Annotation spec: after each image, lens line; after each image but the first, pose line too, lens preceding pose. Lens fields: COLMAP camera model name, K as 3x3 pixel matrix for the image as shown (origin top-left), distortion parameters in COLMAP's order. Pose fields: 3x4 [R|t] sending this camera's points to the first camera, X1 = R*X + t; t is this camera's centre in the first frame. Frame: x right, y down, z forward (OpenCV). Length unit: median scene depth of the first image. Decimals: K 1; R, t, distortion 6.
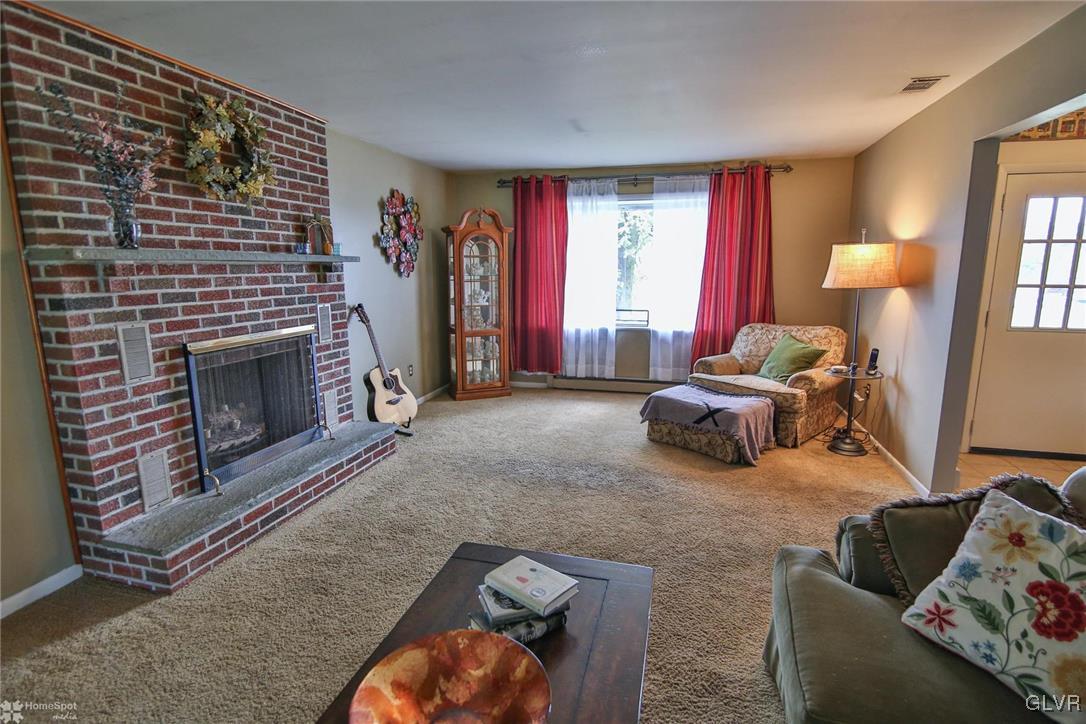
lens RADIAL K [[526.8, 0, 540.4], [0, 526.8, 359.6], [0, 0, 1]] dist [-0.013832, 0.000308]
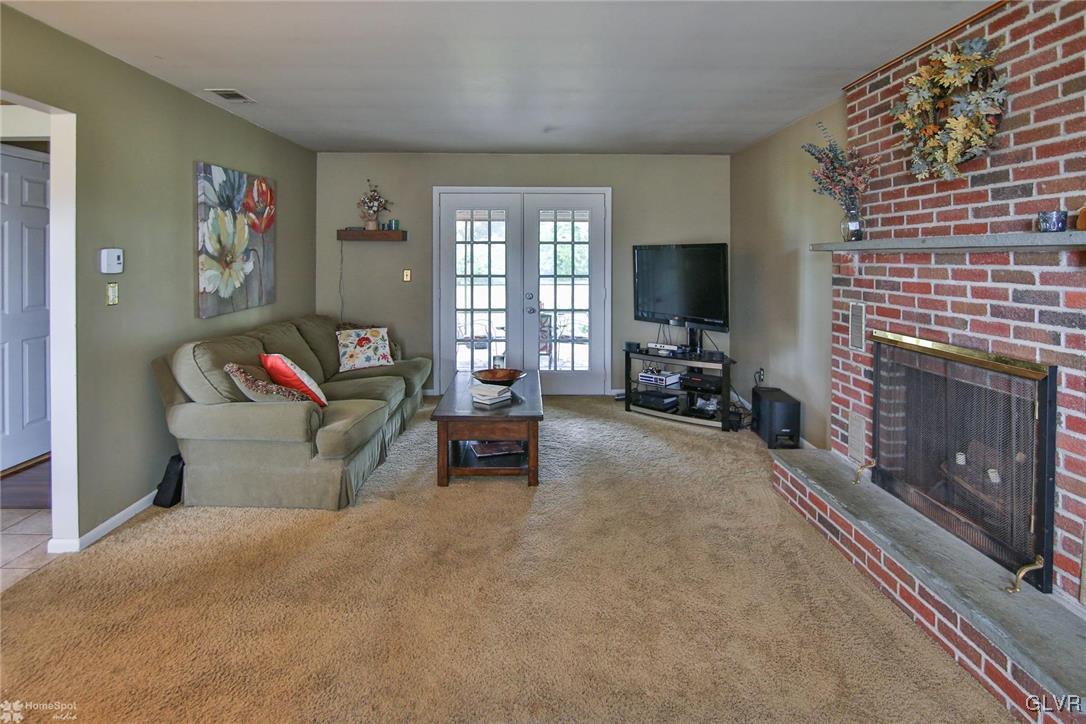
lens RADIAL K [[564.5, 0, 549.0], [0, 564.5, 259.1], [0, 0, 1]] dist [-0.016648, 0.000577]
pose [[-0.954316, 0.002010, -0.298792, 0.255933], [-0.050810, 0.984322, 0.168904, -0.307870], [0.294447, 0.176370, -0.939252, 1.753043]]
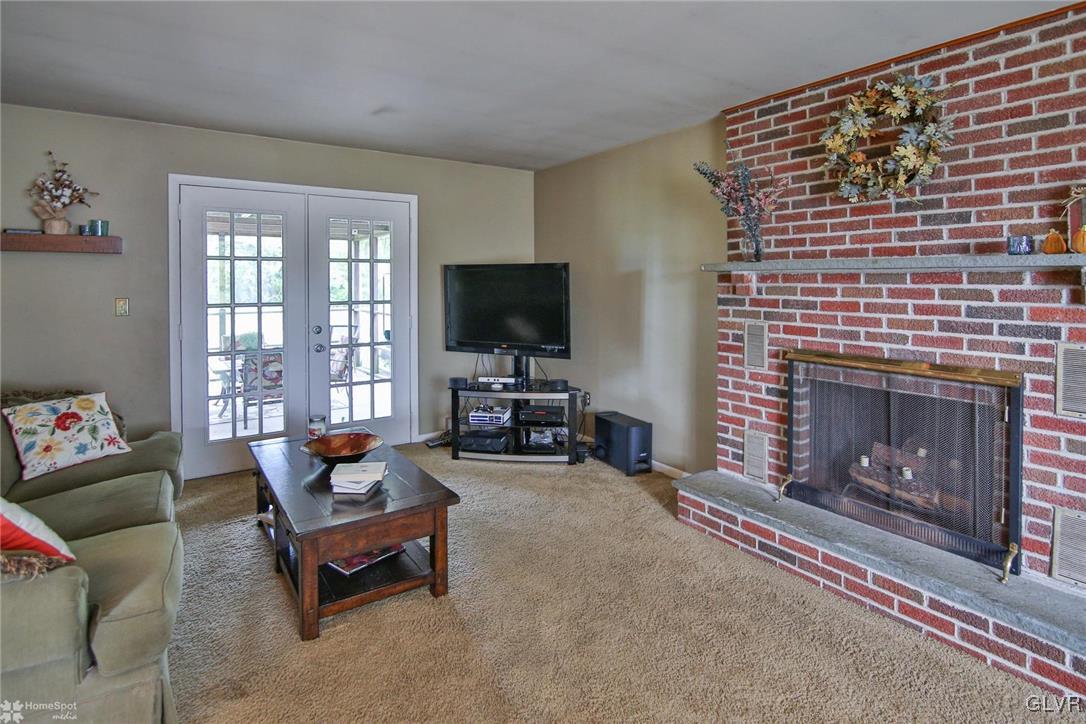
lens RADIAL K [[557.9, 0, 537.9], [0, 557.9, 282.2], [0, 0, 1]] dist [-0.017259, 0.000508]
pose [[-0.648275, 0.007721, -0.761367, 0.484782], [-0.129113, 0.984353, 0.119917, -0.220603], [0.750380, 0.176041, -0.637134, 1.259722]]
